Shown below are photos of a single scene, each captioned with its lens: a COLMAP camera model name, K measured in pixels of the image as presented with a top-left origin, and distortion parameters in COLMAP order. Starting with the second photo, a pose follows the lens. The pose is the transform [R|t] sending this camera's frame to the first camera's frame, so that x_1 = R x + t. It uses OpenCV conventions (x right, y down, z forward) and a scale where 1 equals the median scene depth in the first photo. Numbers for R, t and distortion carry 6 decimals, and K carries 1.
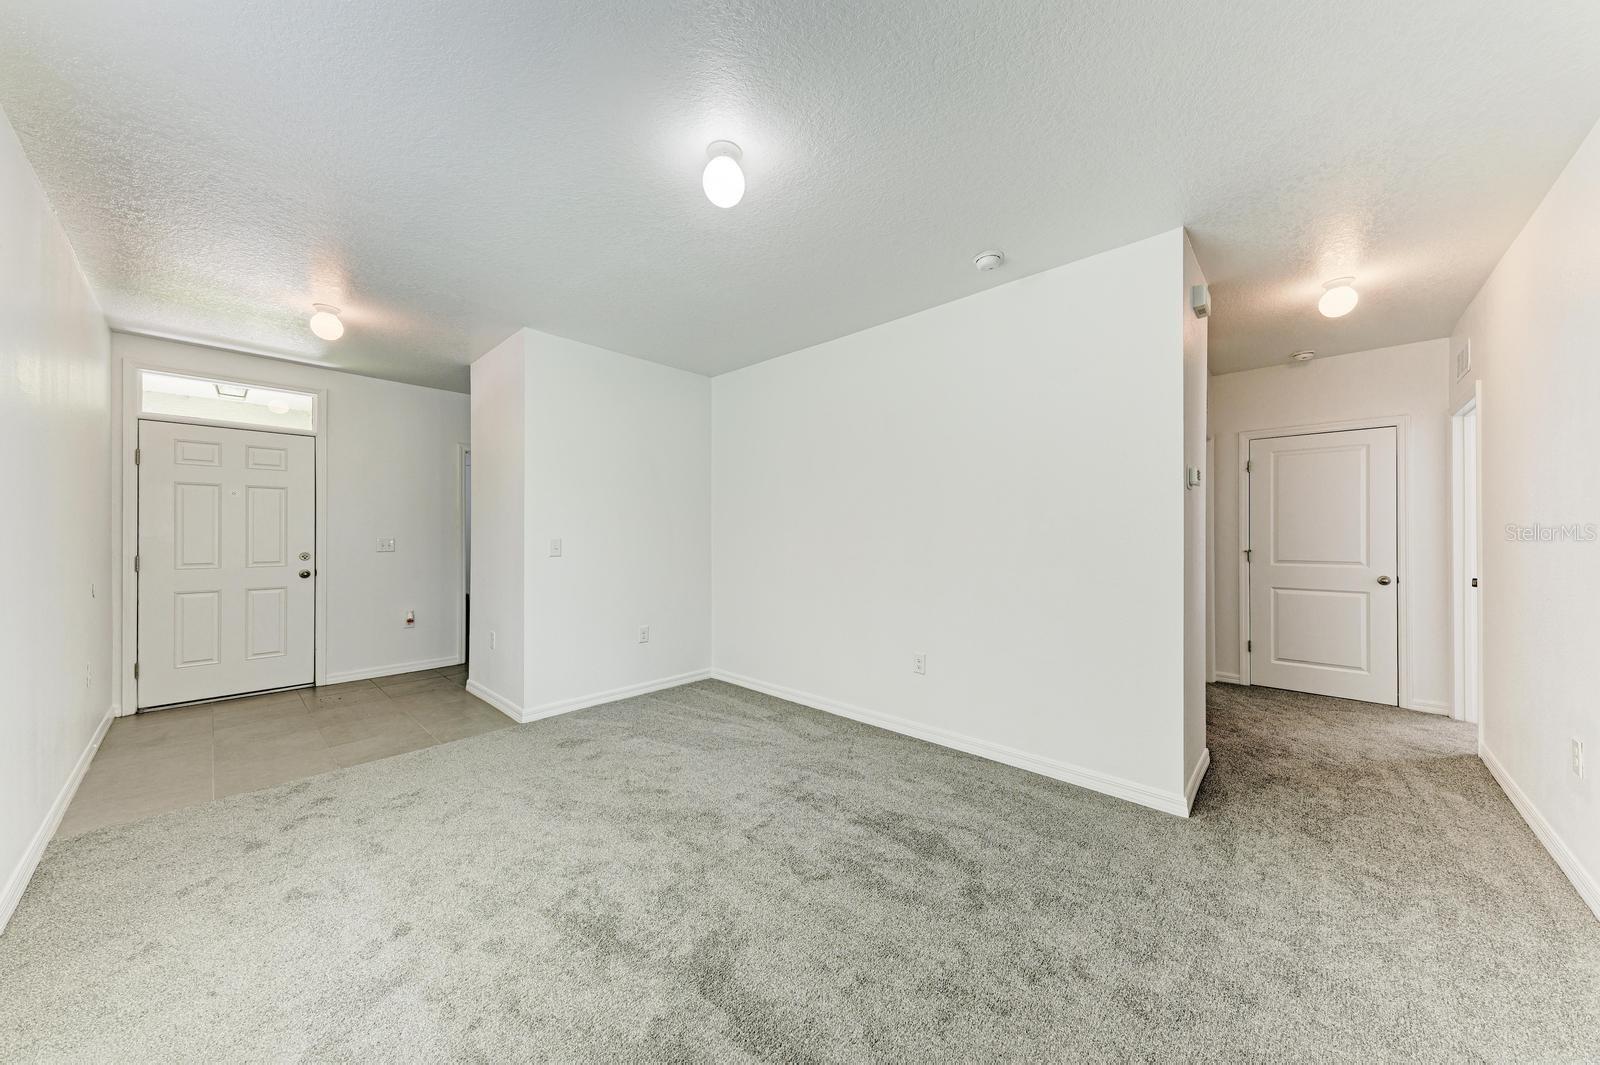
lens RADIAL K [[545.2, 0, 810.3], [0, 545.2, 533.4], [0, 0, 1]] dist [0.011170, -0.000815]
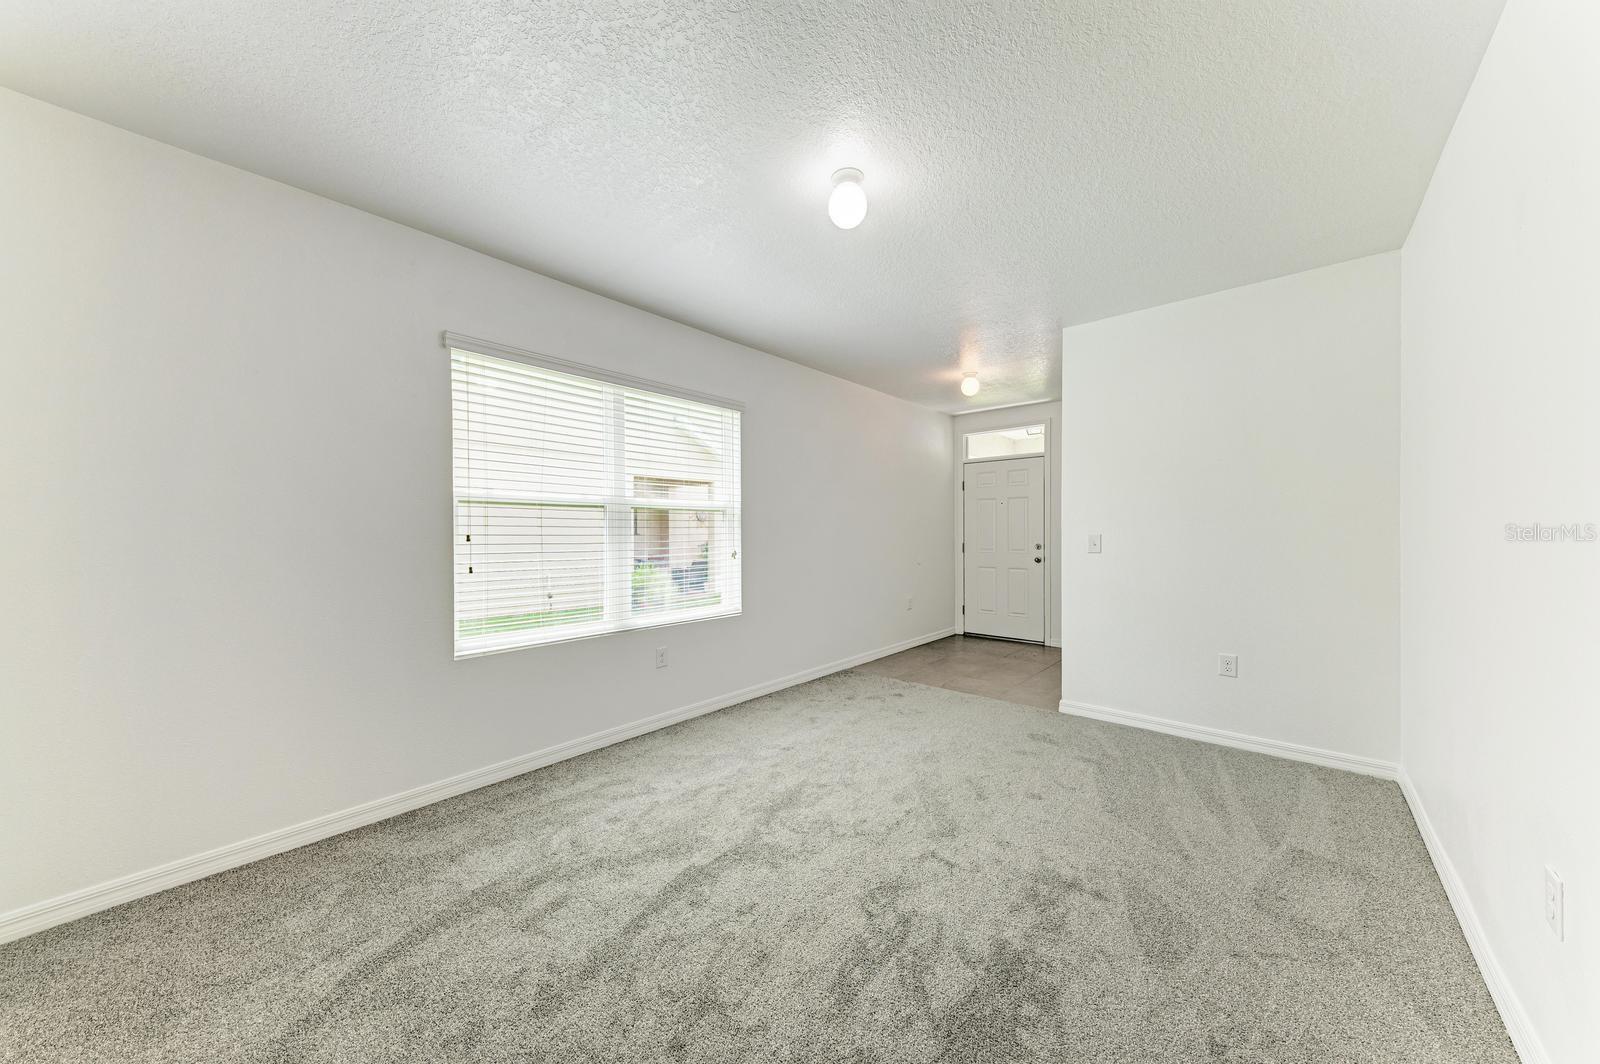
lens RADIAL K [[545.2, 0, 787.1], [0, 545.2, 526.3], [0, 0, 1]] dist [0.011170, -0.000815]
pose [[0.005090, -0.008281, -0.999953, 0.697708], [0.003272, 0.999960, -0.008265, 0.002708], [0.999982, -0.003230, 0.005117, 0.653832]]
